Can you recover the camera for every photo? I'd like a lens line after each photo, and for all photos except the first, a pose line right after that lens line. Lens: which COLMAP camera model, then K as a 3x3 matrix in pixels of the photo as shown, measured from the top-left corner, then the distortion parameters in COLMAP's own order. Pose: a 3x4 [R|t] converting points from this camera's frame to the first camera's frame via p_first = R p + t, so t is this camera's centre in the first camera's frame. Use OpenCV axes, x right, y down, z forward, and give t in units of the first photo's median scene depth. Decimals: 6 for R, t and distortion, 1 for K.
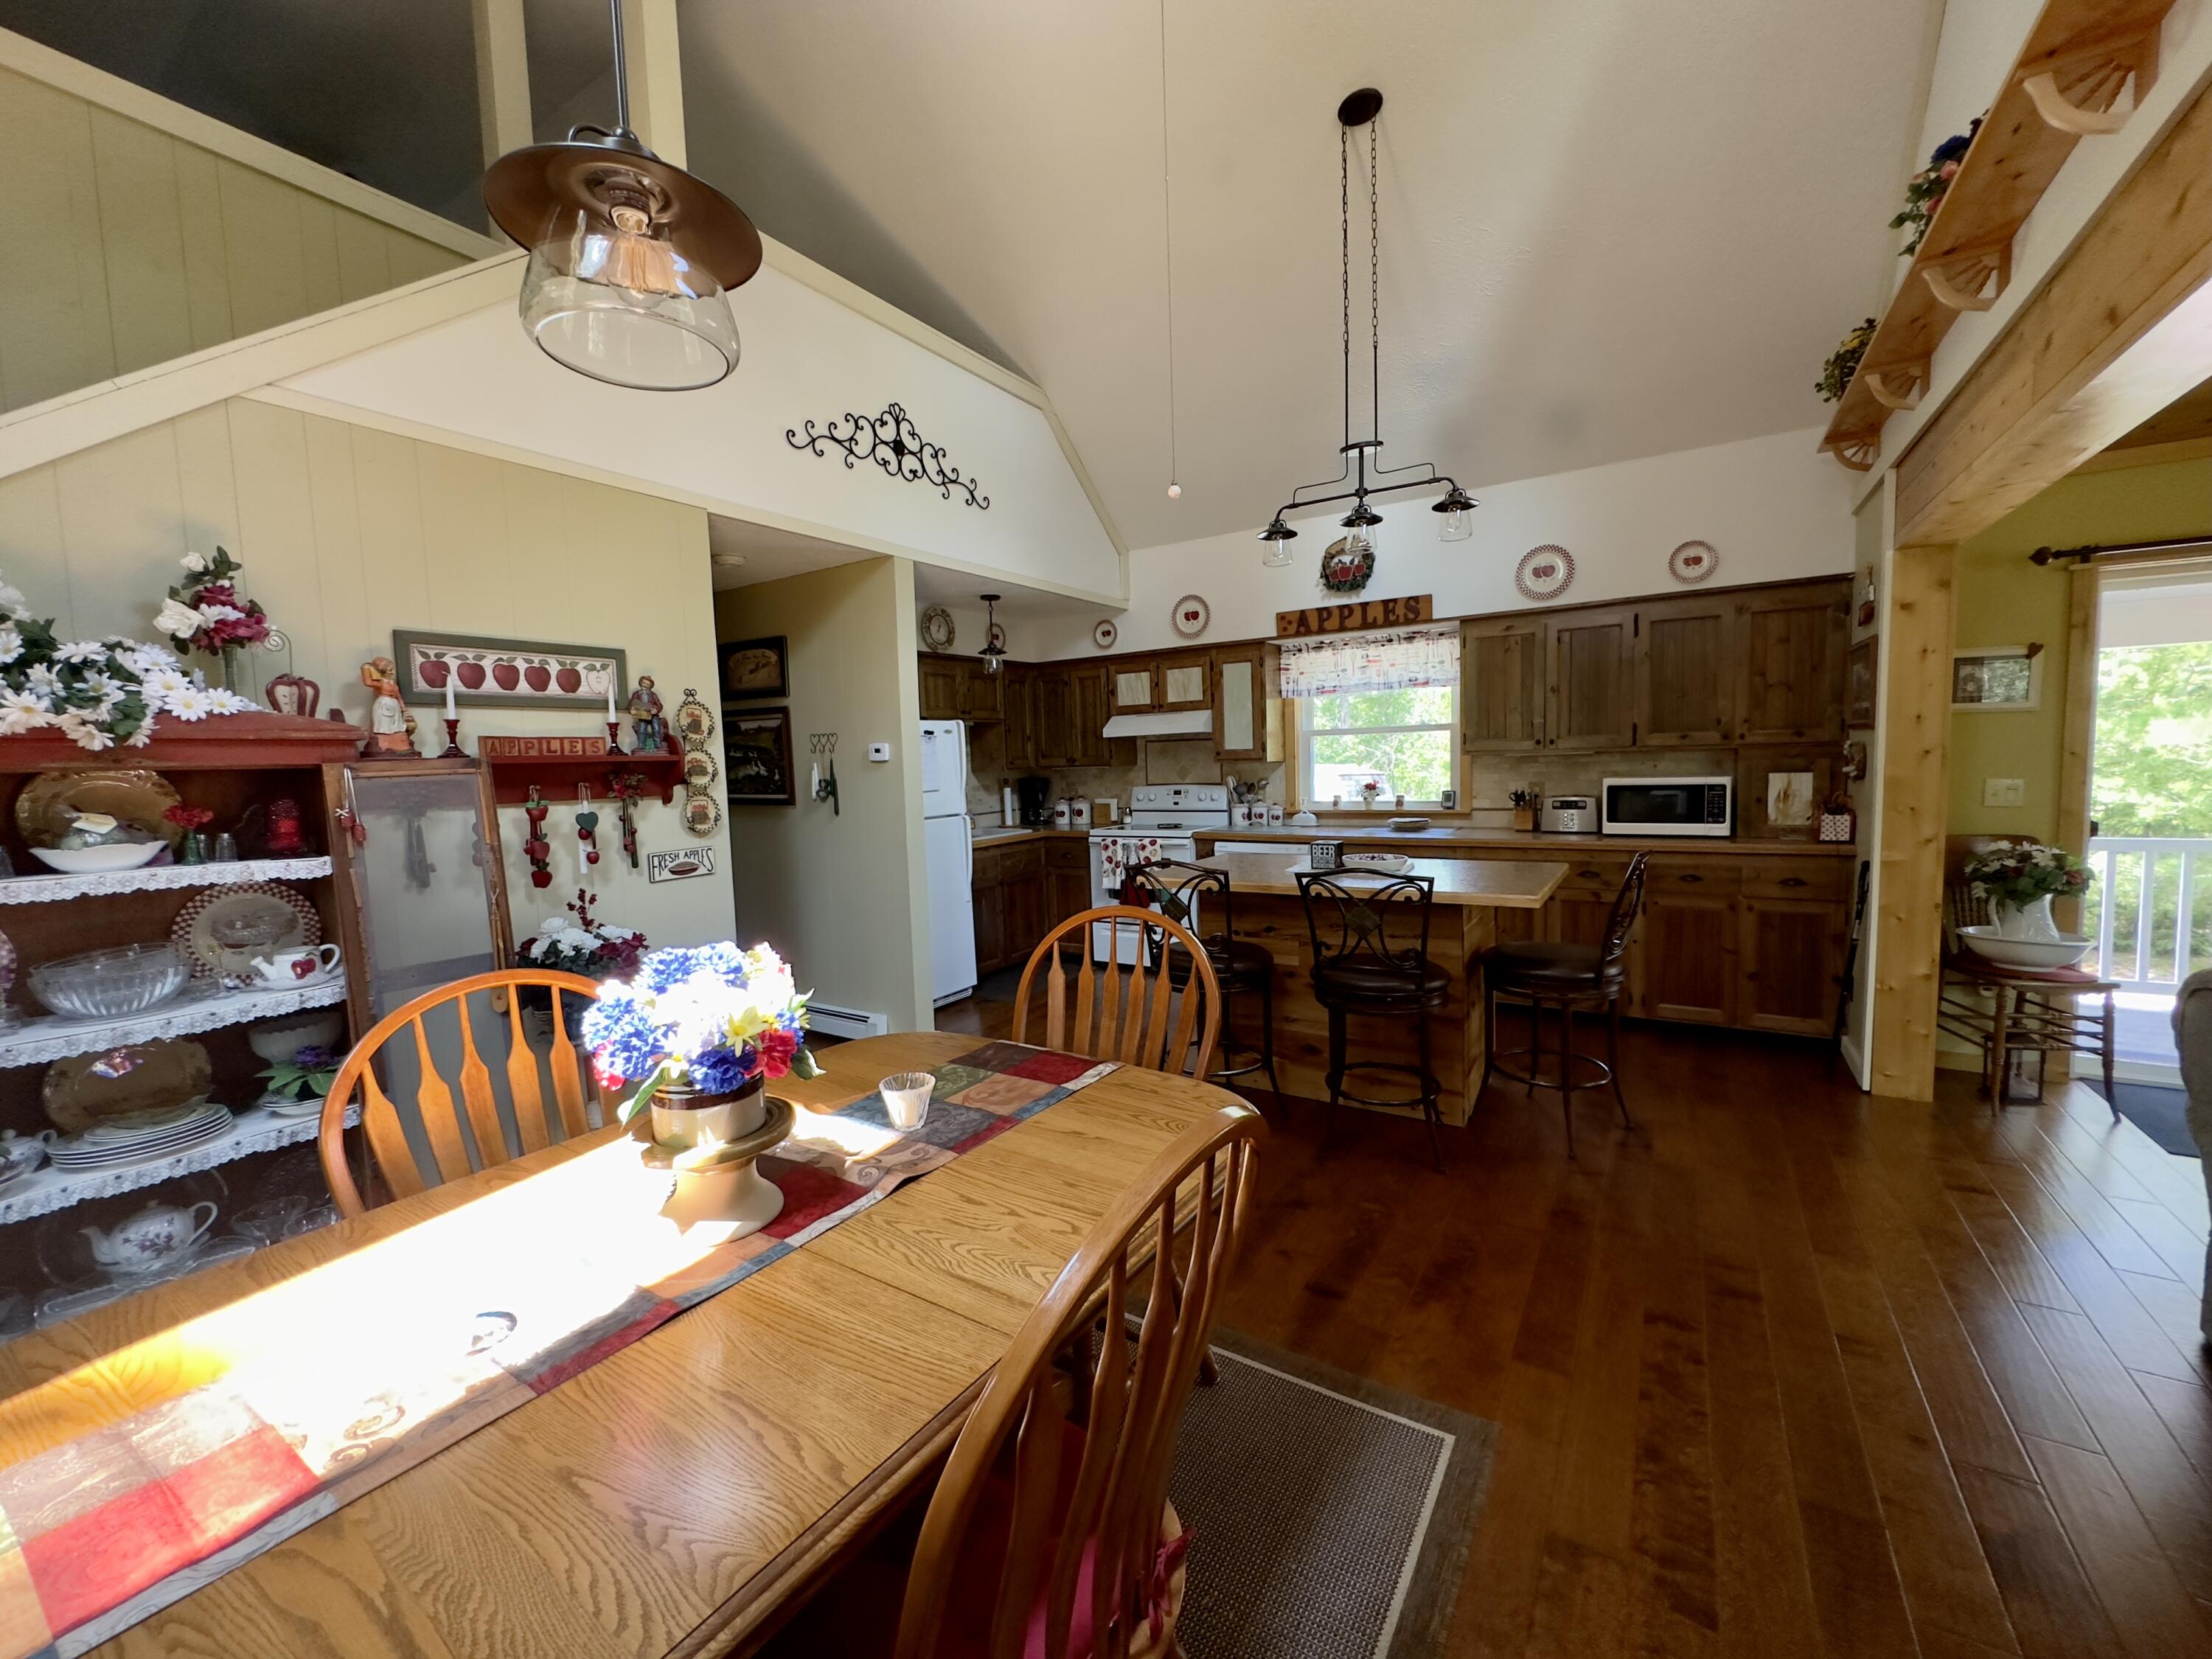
lens RADIAL K [[885.0, 0, 1102.3], [0, 885.0, 831.7], [0, 0, 1]] dist [-0.004310, 0.001107]
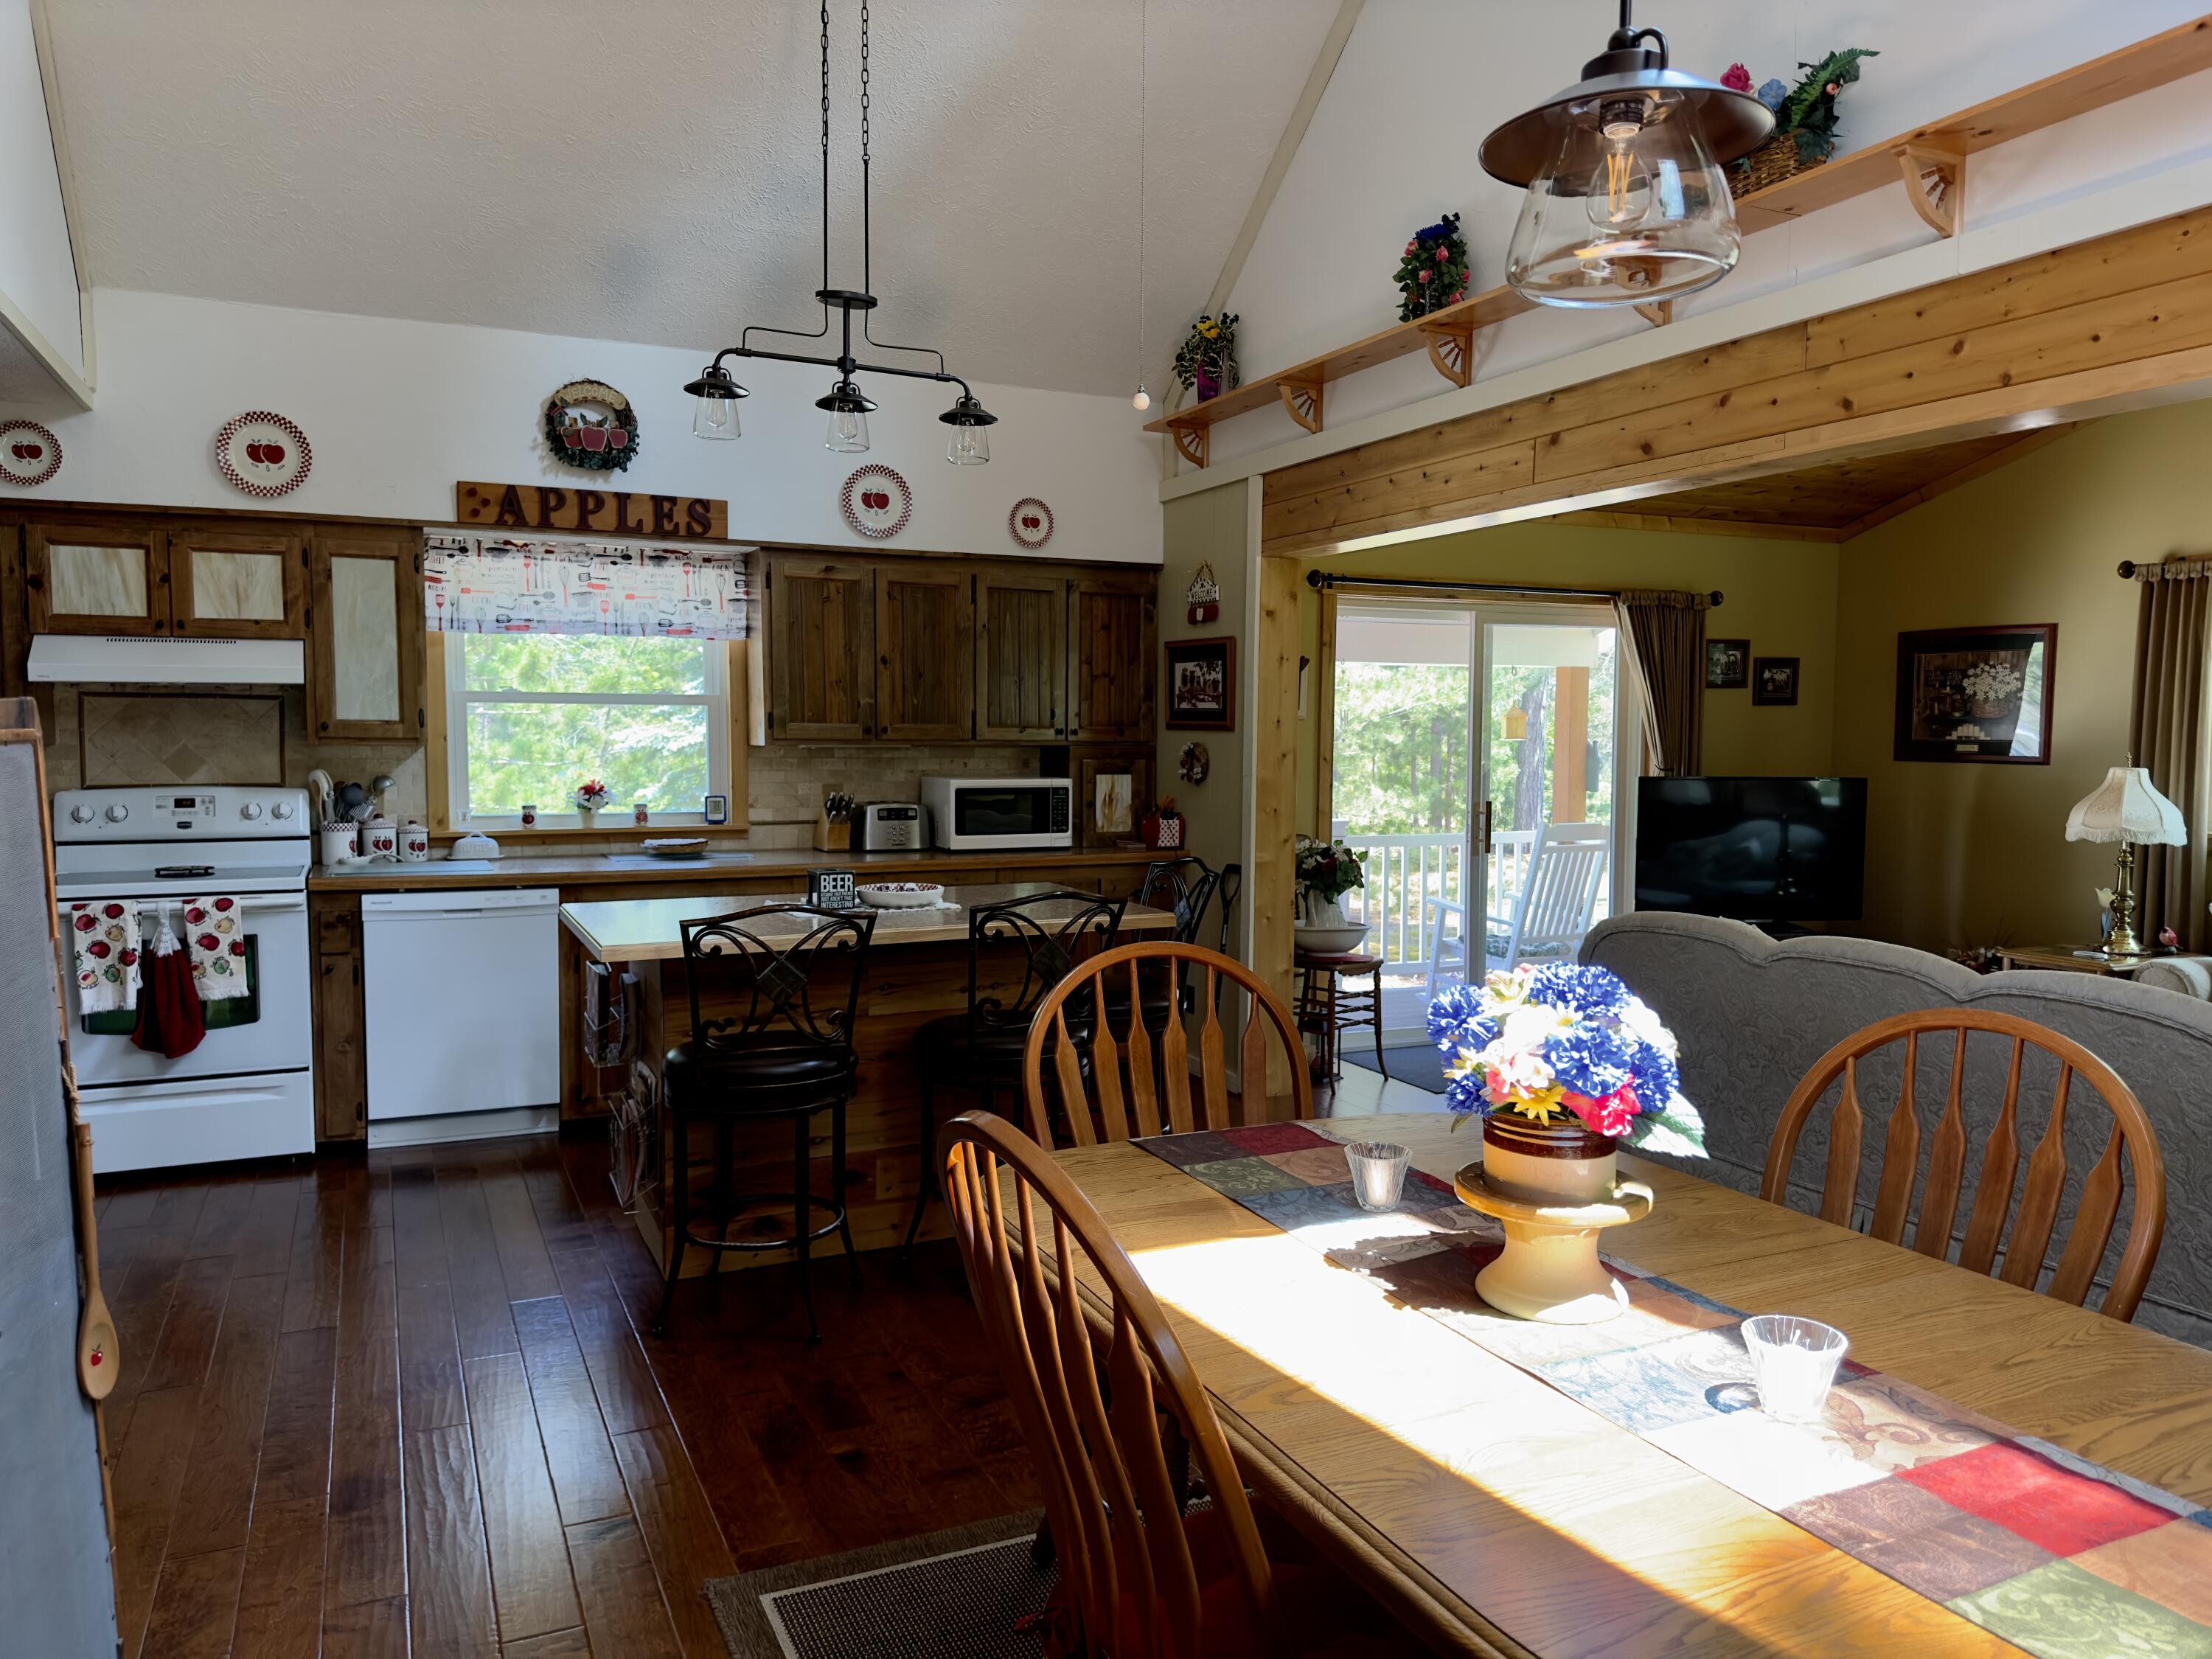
lens RADIAL K [[1551.9, 0, 1113.6], [0, 1551.9, 846.7], [0, 0, 1]] dist [0.057671, -0.066549]
pose [[0.526293, -0.030313, 0.849763, -0.525597], [0.045275, 0.998946, 0.007594, -0.004807], [-0.849097, 0.034476, 0.527111, 0.155070]]
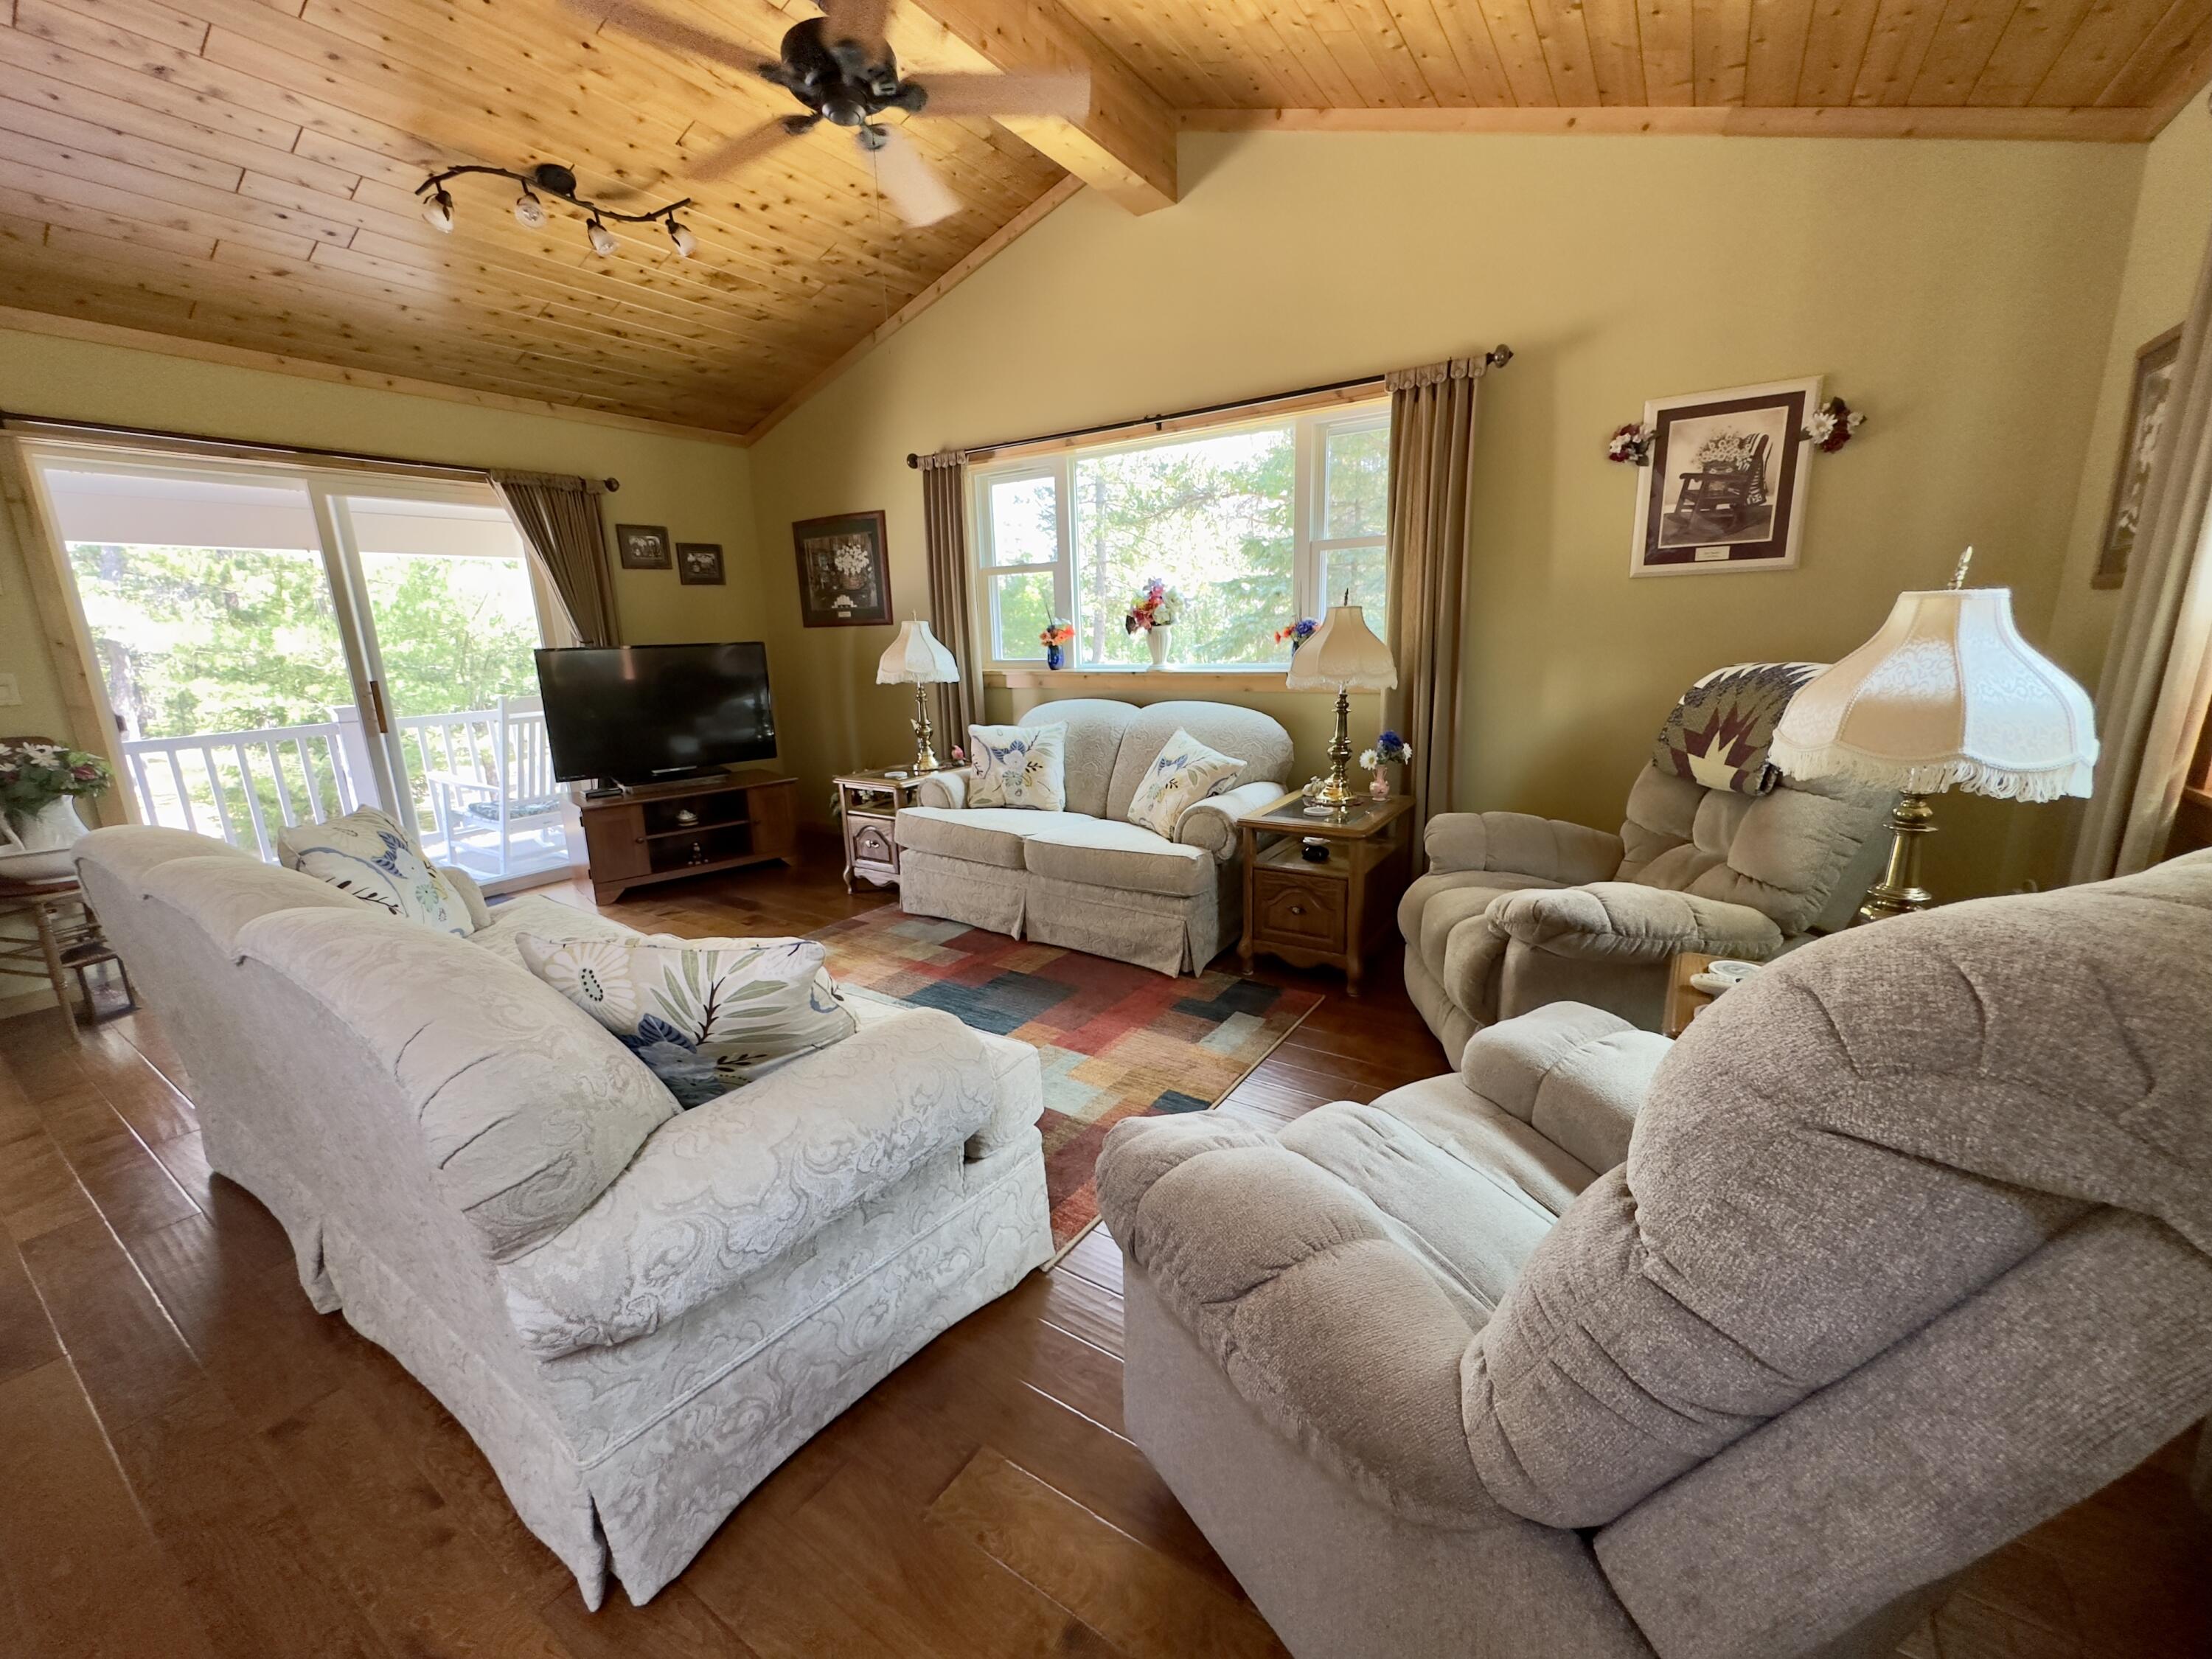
lens RADIAL K [[885.0, 0, 1092.8], [0, 885.0, 829.0], [0, 0, 1]] dist [-0.004310, 0.001107]
pose [[0.018700, -0.196314, 0.980363, 0.119209], [0.112043, 0.974769, 0.193057, 0.033045], [-0.993527, 0.106233, 0.040224, -0.082966]]
